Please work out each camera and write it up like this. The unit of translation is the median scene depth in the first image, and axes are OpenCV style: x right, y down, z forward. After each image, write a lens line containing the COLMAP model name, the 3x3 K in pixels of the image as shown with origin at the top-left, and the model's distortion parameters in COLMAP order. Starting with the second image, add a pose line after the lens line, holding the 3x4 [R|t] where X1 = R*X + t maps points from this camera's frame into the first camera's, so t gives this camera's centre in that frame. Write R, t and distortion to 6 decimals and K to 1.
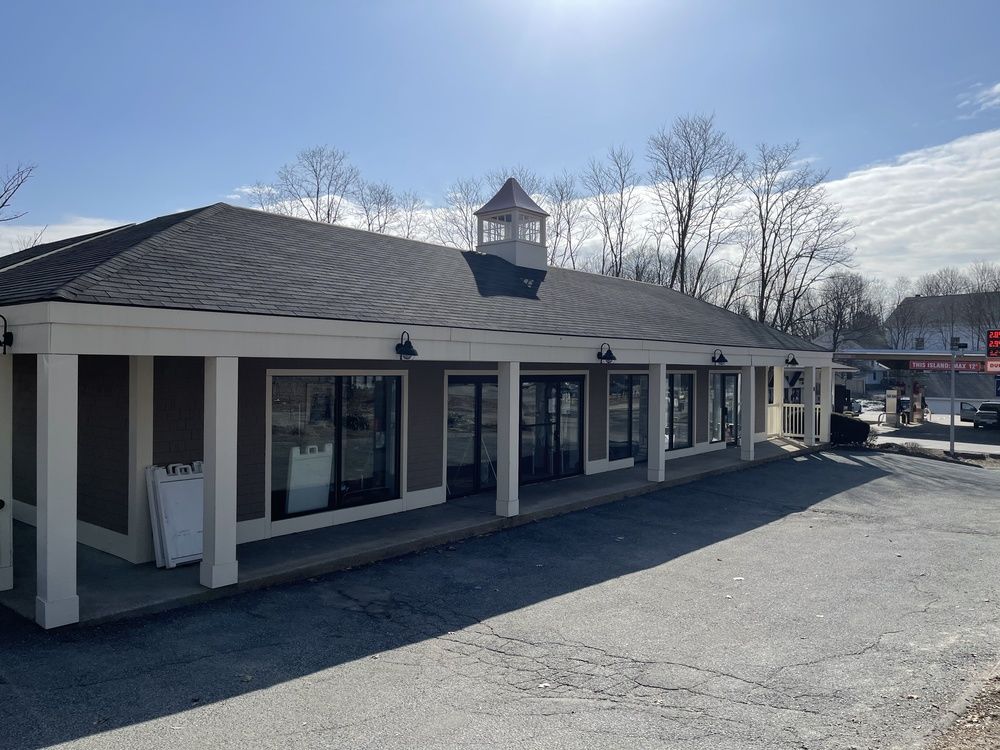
lens RADIAL K [[761.3, 0, 500.0], [0, 761.3, 375.0], [0, 0, 1]] dist [-0.005717, -0.002989]
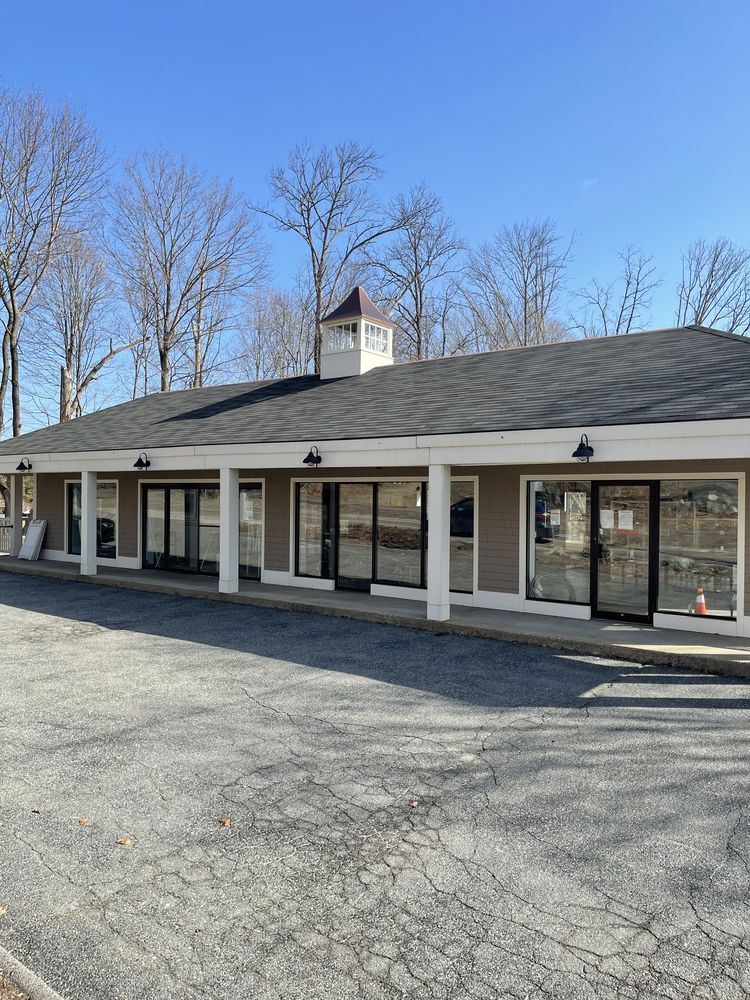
lens RADIAL K [[761.3, 0, 375.0], [0, 761.3, 500.0], [0, 0, 1]] dist [-0.005717, -0.002989]
pose [[0.052881, 0.021146, -0.998377, 1.104194], [-0.008991, 0.999745, 0.020699, 0.001743], [0.998560, 0.007882, 0.053057, 1.089270]]
